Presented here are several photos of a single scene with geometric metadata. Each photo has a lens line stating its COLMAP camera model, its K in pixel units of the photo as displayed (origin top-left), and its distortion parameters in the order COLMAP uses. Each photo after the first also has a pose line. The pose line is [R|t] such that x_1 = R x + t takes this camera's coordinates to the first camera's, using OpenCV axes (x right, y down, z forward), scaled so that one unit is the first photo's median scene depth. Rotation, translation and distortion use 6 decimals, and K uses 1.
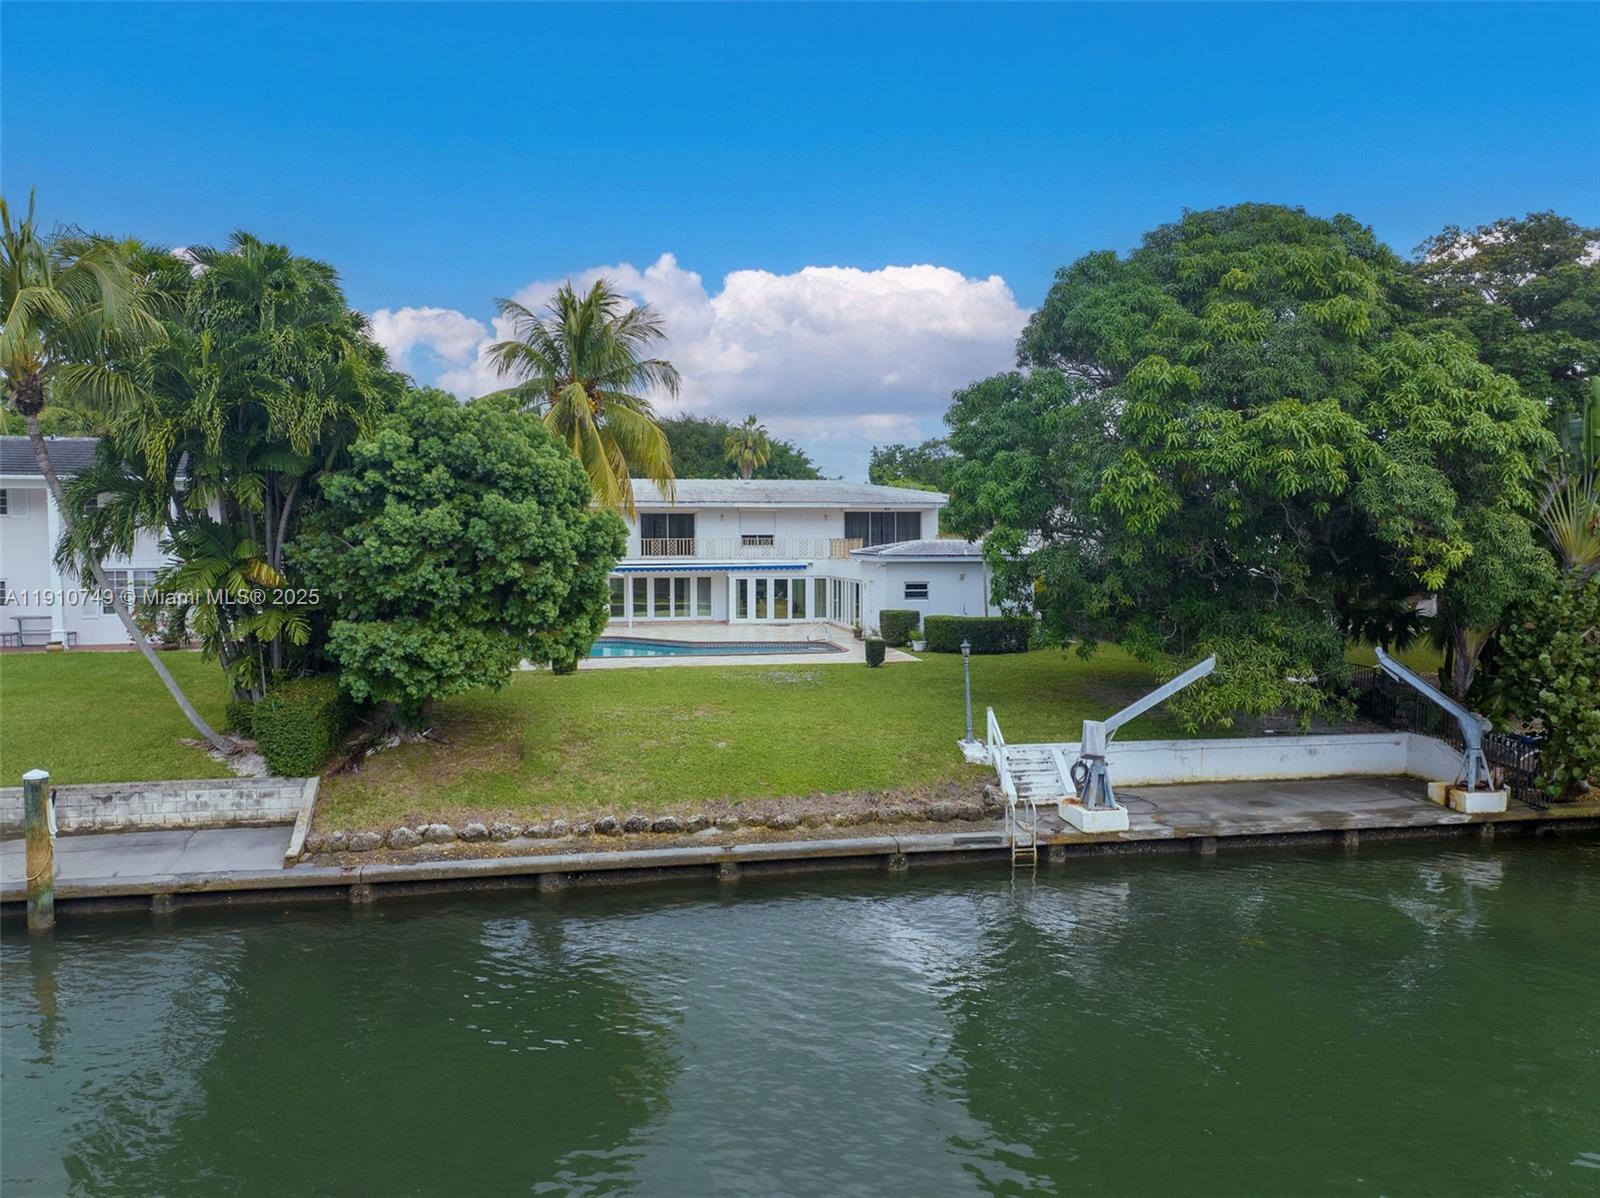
lens RADIAL K [[1201.4, 0, 826.6], [0, 1201.4, 592.4], [0, 0, 1]] dist [-0.053245, 0.021254]
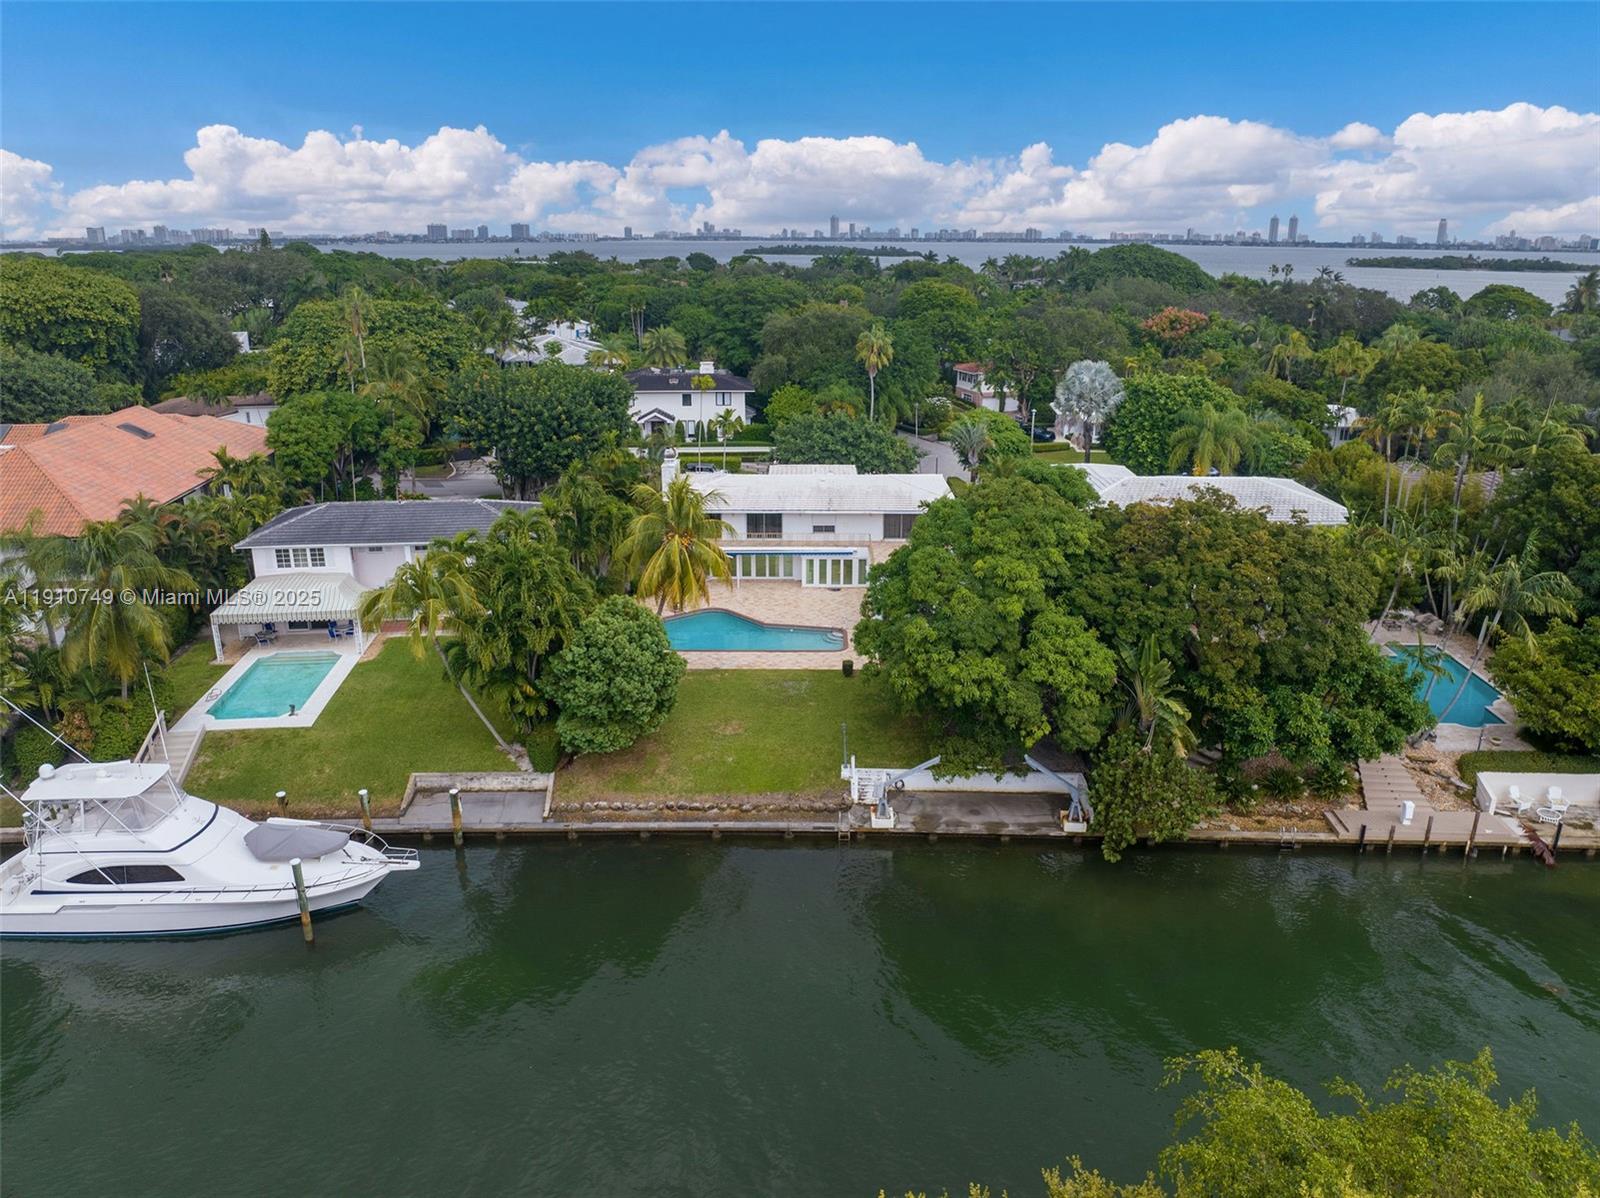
lens RADIAL K [[1201.4, 0, 811.6], [0, 1201.4, 591.3], [0, 0, 1]] dist [-0.053245, 0.021254]
pose [[0.980355, 0.063257, -0.186824, 0.482303], [-0.014526, 0.967762, 0.251448, -0.779338], [0.196707, -0.243795, 0.949669, -1.041570]]
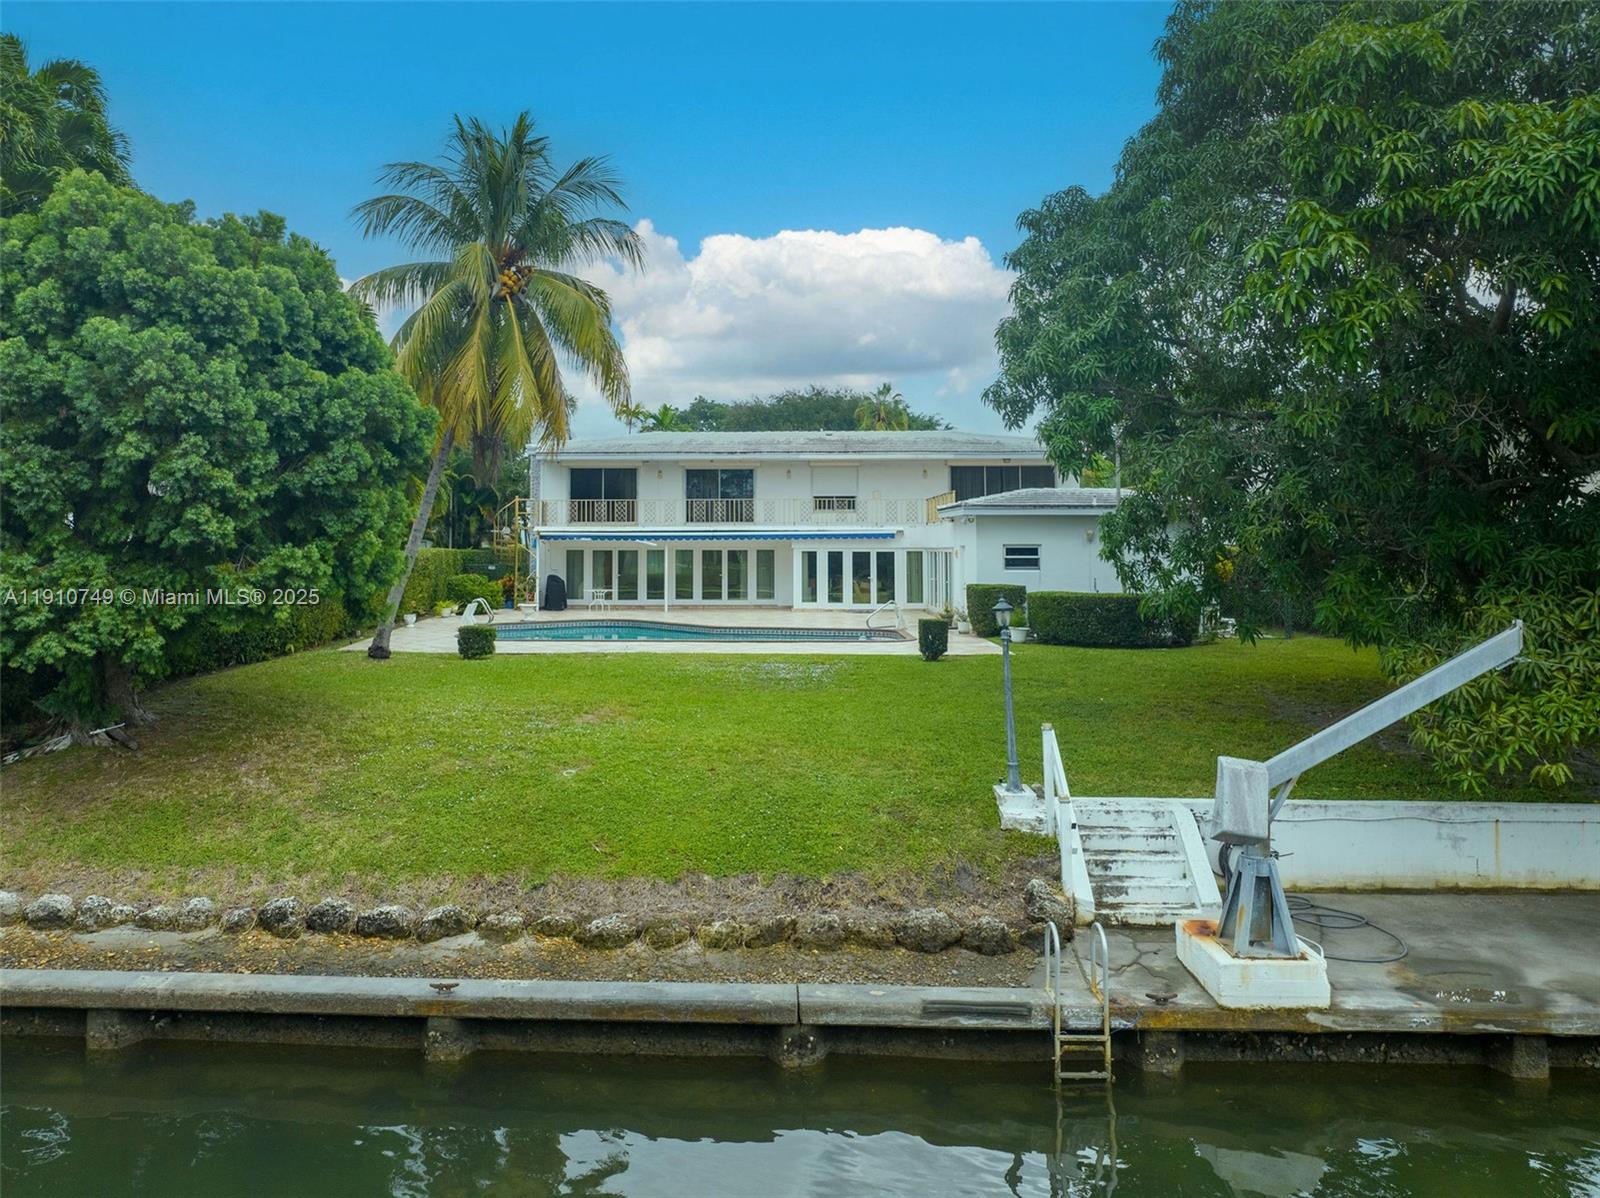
lens RADIAL K [[1201.4, 0, 715.1], [0, 1201.4, 482.1], [0, 0, 1]] dist [-0.053245, 0.021254]
pose [[0.968702, -0.012681, -0.247902, 0.138326], [-0.012168, 0.995068, -0.098450, 0.047155], [0.247928, 0.098385, 0.963770, 0.486697]]
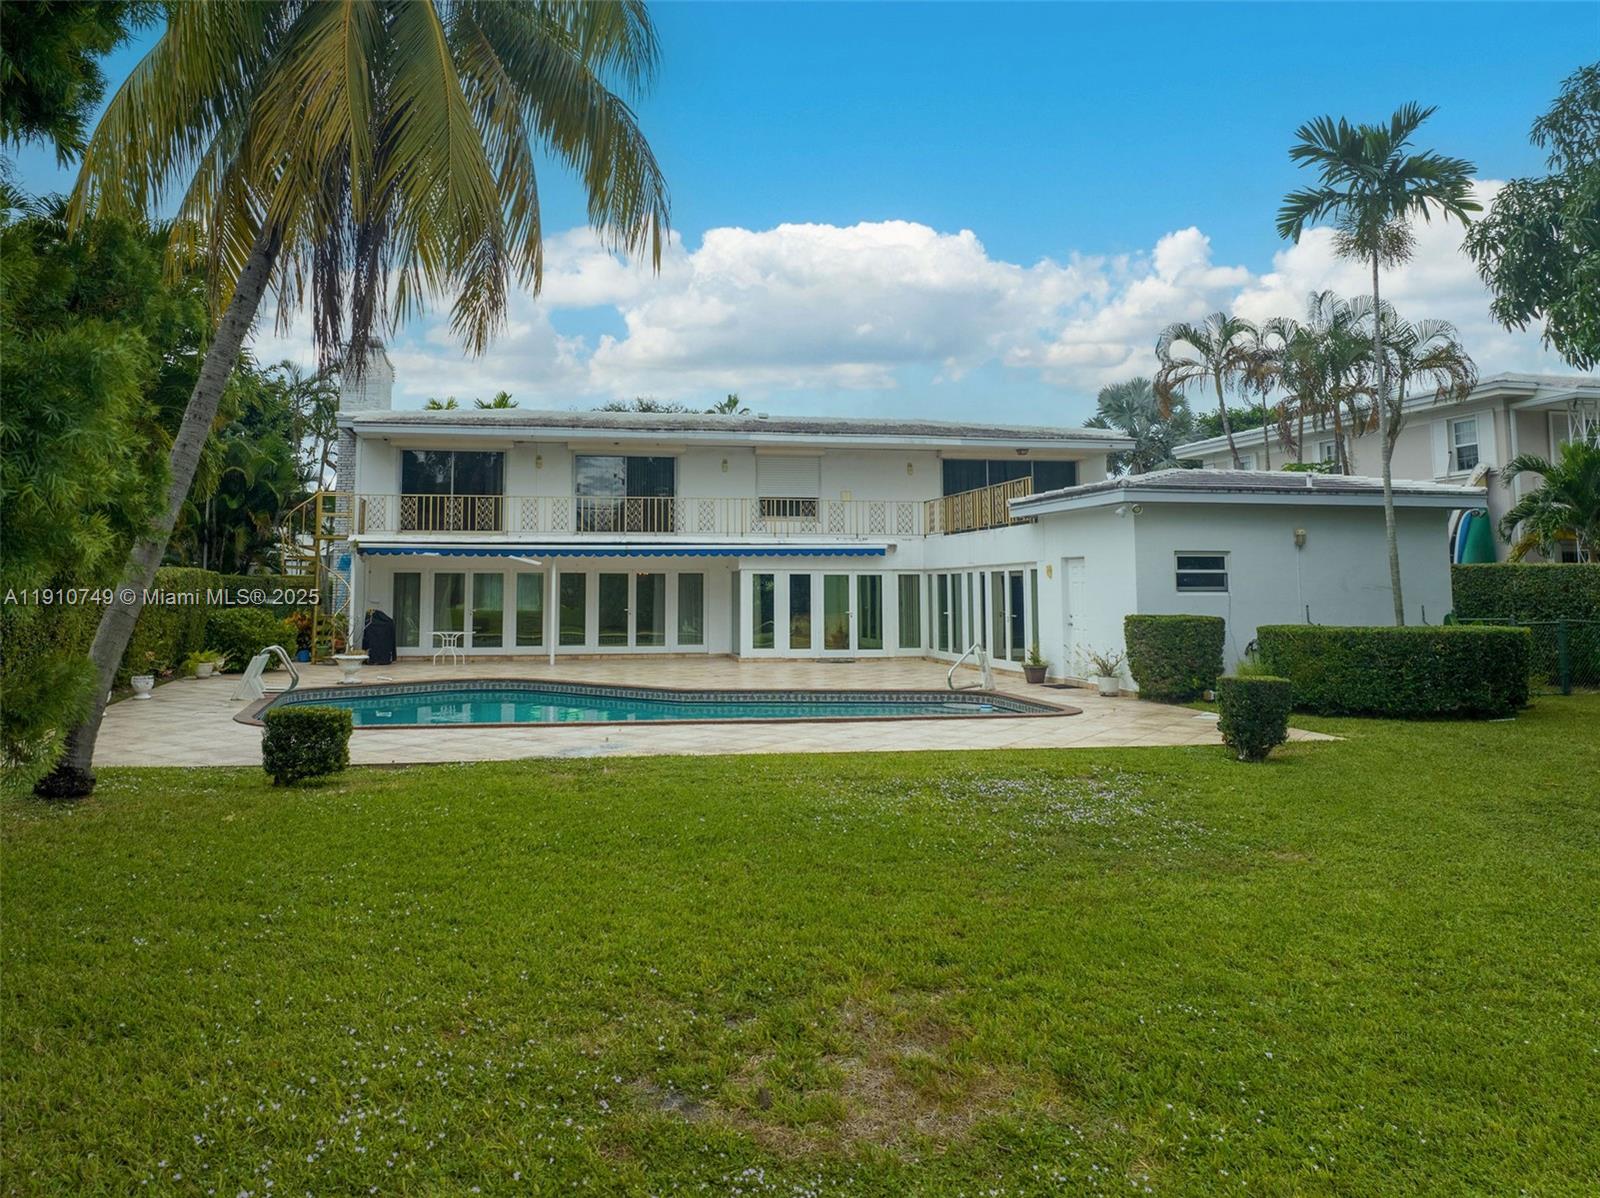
lens RADIAL K [[1201.4, 0, 748.7], [0, 1201.4, 504.3], [0, 0, 1]] dist [-0.053245, 0.021254]
pose [[0.999481, -0.002911, -0.032095, -0.130904], [-0.000909, 0.992969, -0.118368, 0.046582], [0.032214, 0.118336, 0.992451, 0.995286]]
